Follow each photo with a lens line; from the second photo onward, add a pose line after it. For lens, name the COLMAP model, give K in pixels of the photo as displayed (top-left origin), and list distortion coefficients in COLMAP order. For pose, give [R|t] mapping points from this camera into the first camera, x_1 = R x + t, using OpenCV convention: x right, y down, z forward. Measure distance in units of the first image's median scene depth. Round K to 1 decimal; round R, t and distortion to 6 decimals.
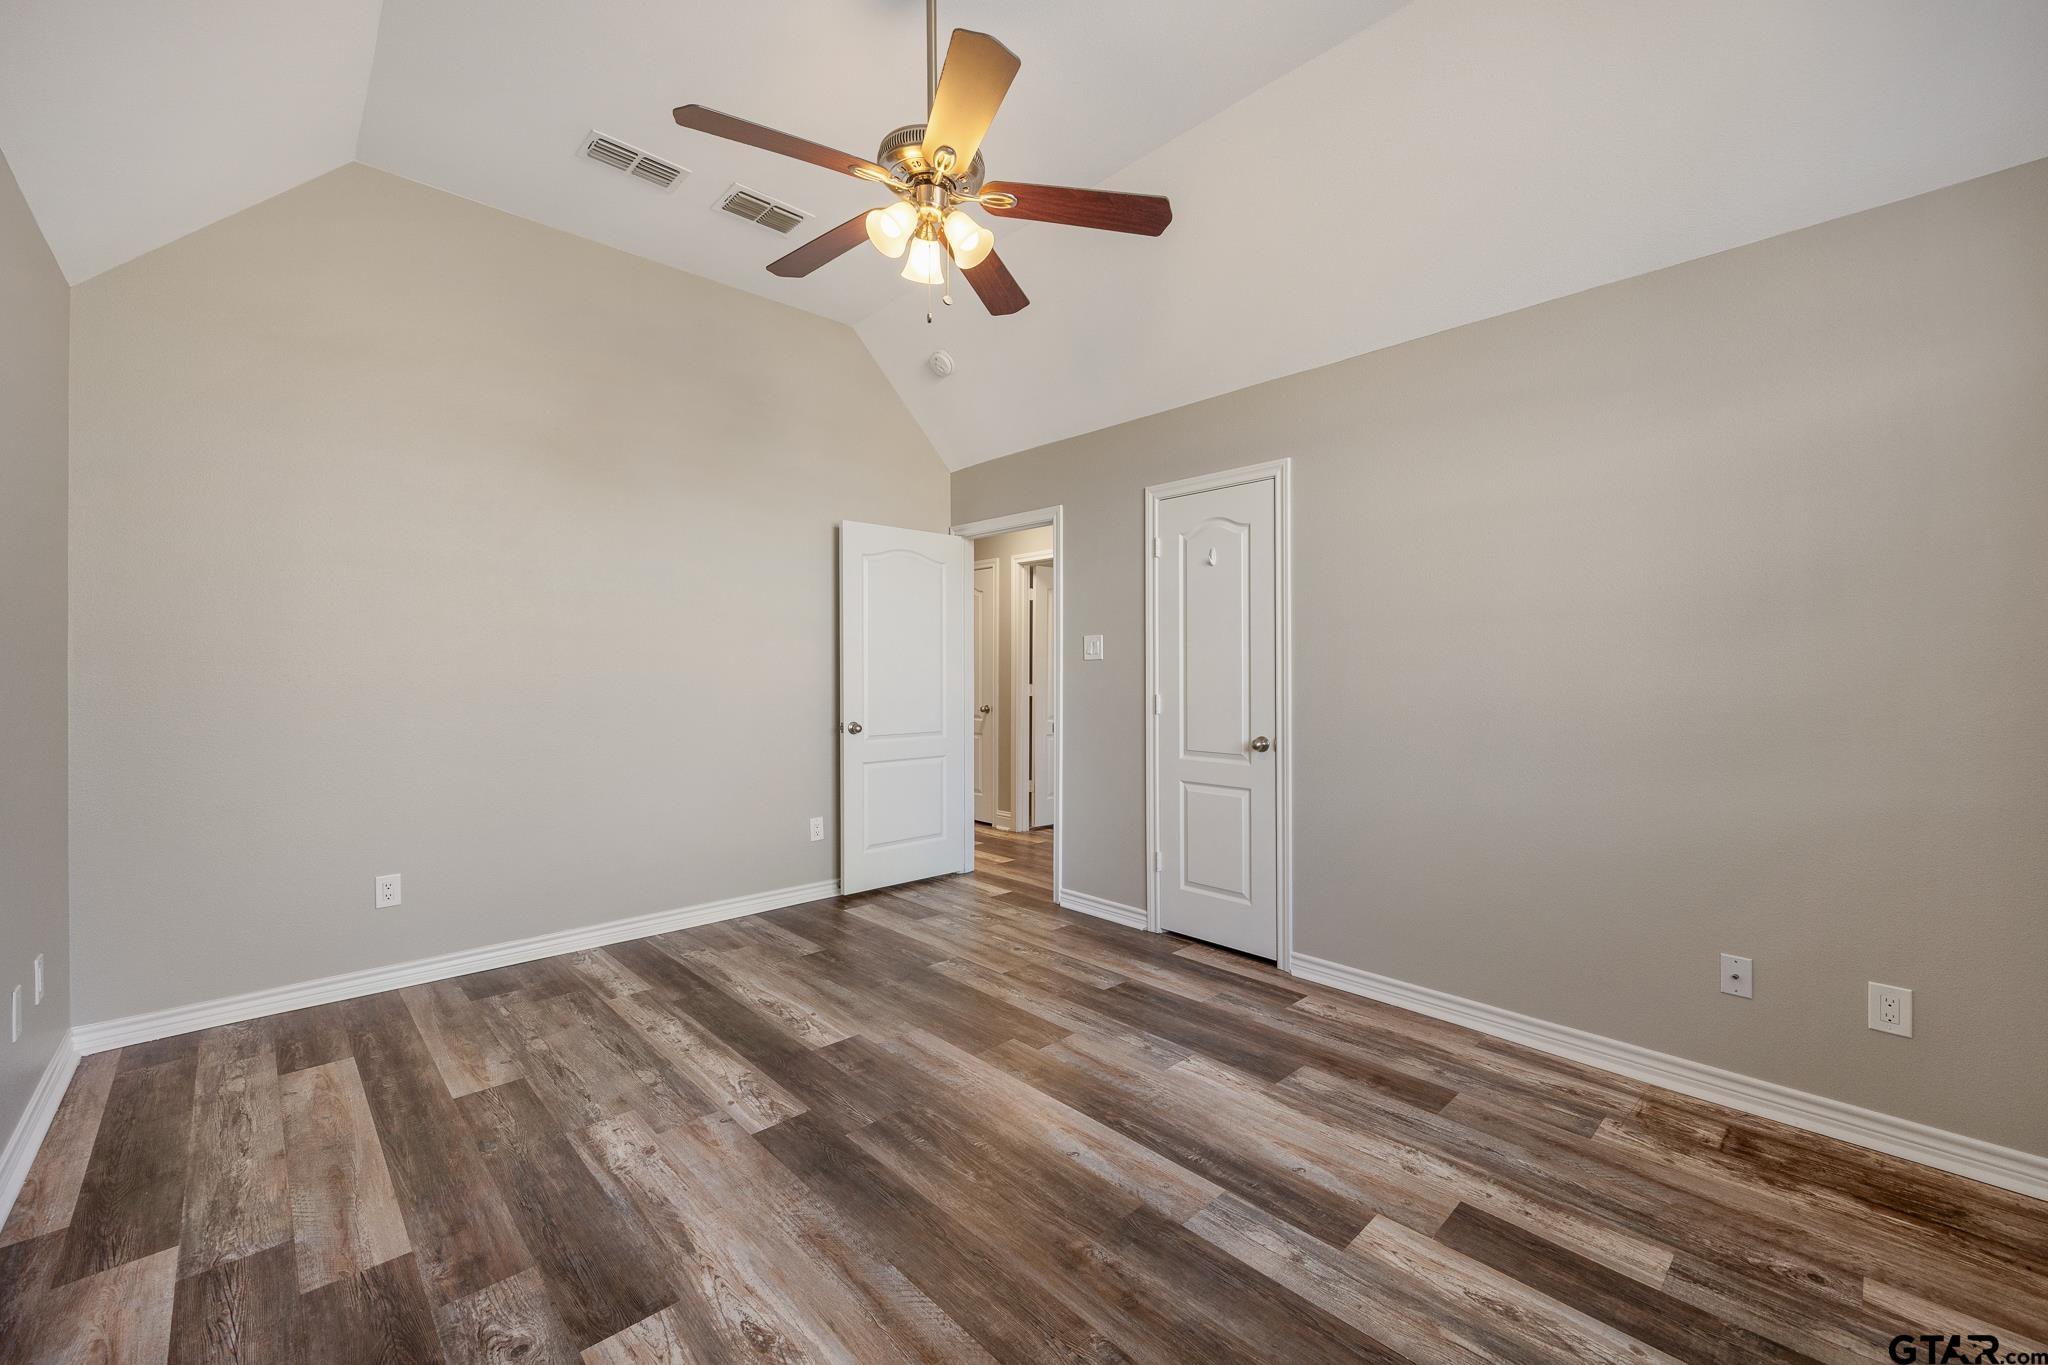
lens RADIAL K [[826.1, 0, 1024.2], [0, 826.1, 676.8], [0, 0, 1]] dist [0.000297, 0.000062]
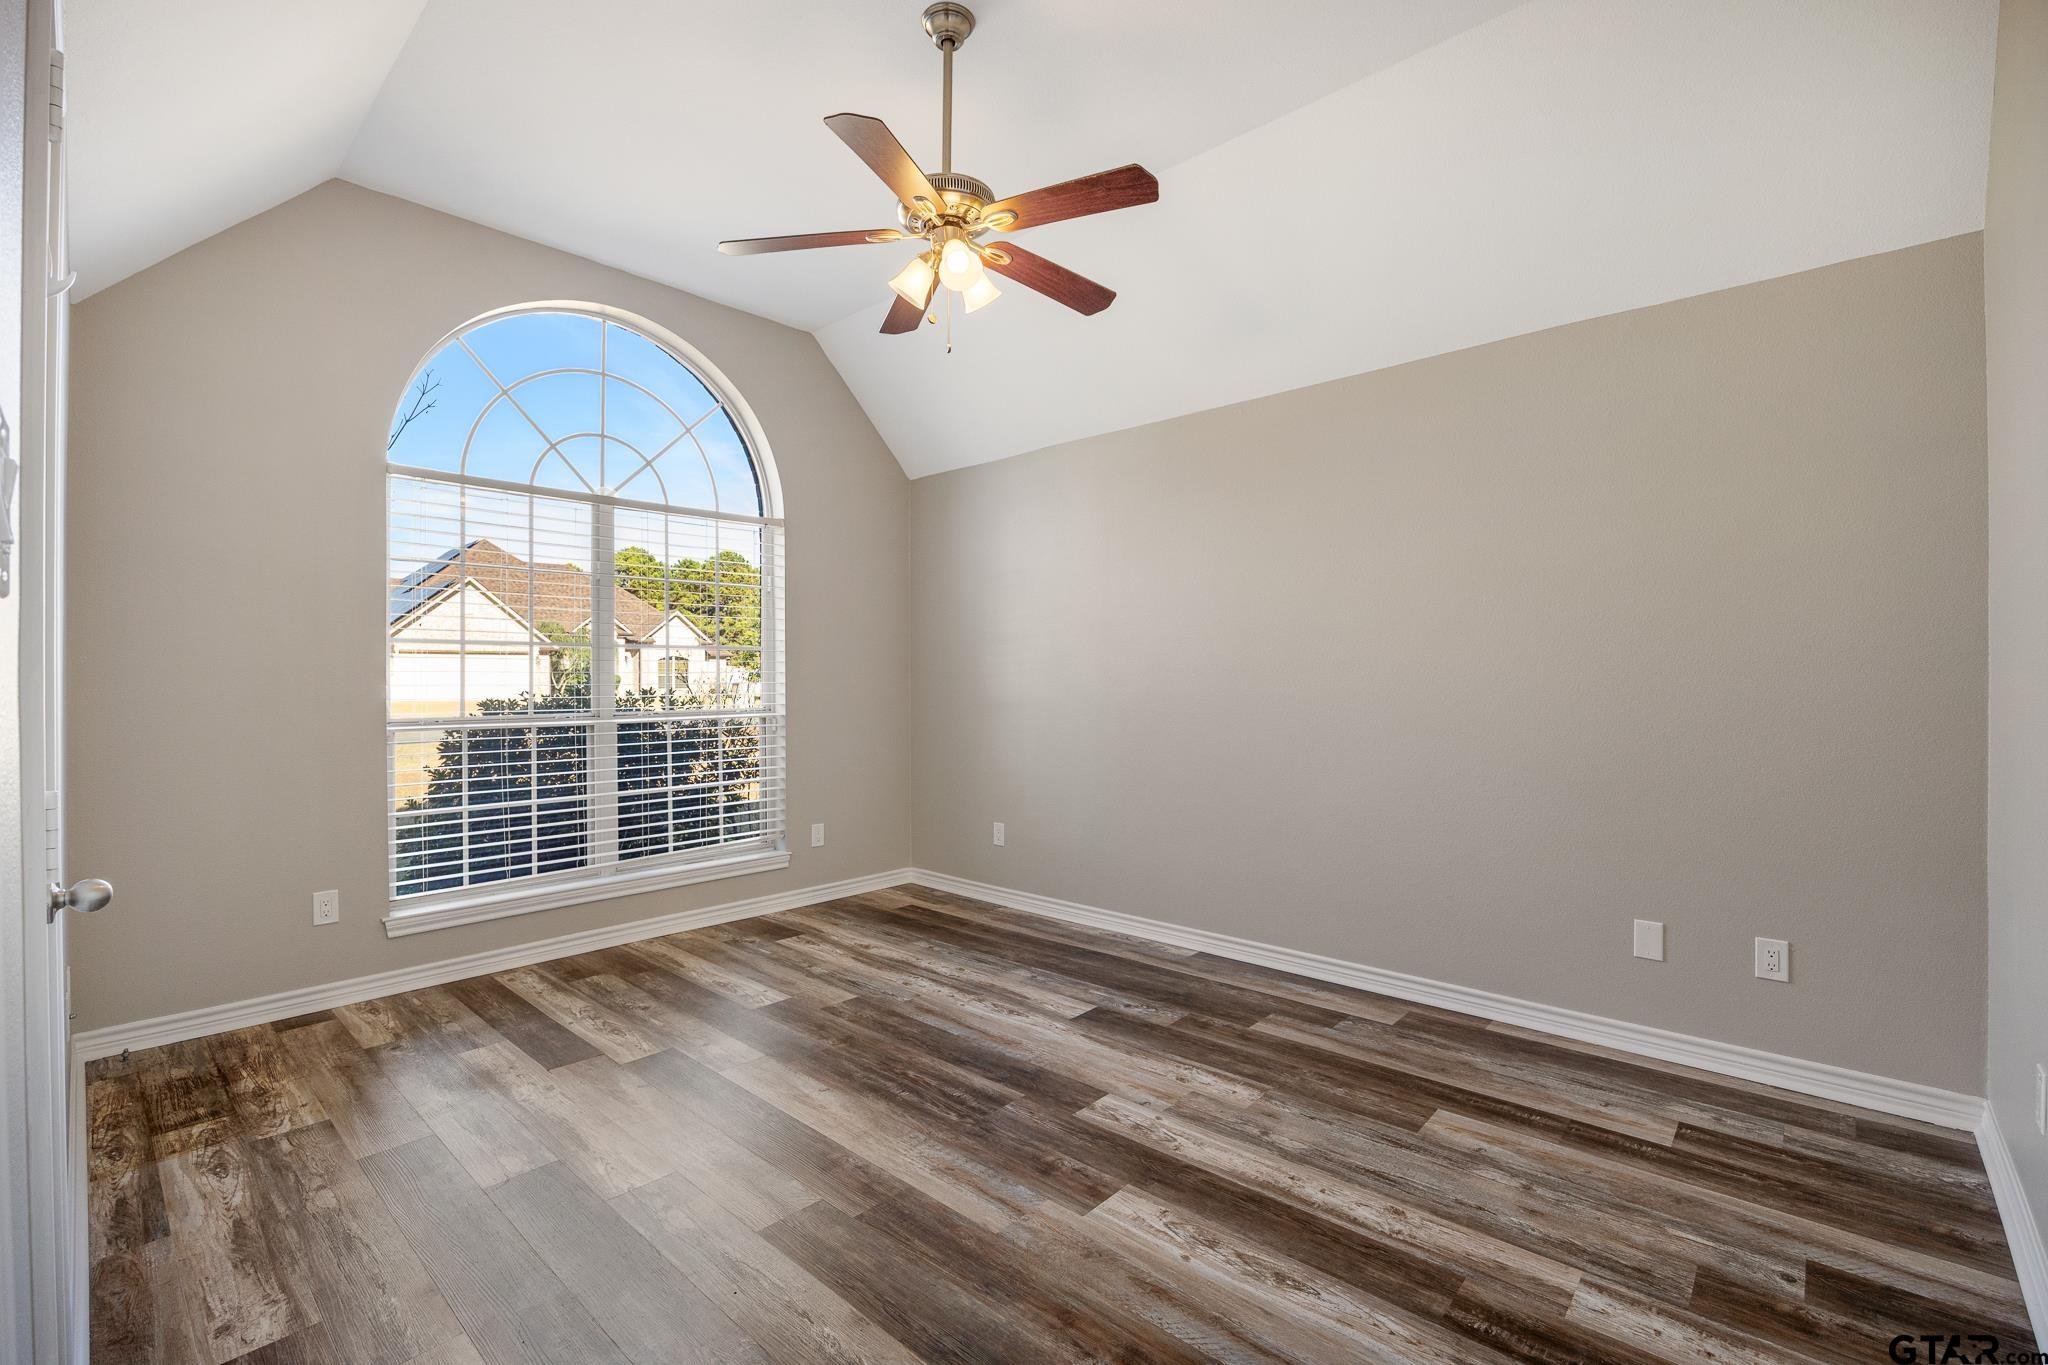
lens RADIAL K [[894.4, 0, 1023.4], [0, 894.4, 679.6], [0, 0, 1]] dist [-0.001235, -0.000088]
pose [[-0.997098, 0.004143, -0.076019, -0.109983], [0.003442, 0.999950, 0.009352, -0.015965], [0.076054, 0.009063, -0.997062, 1.943534]]
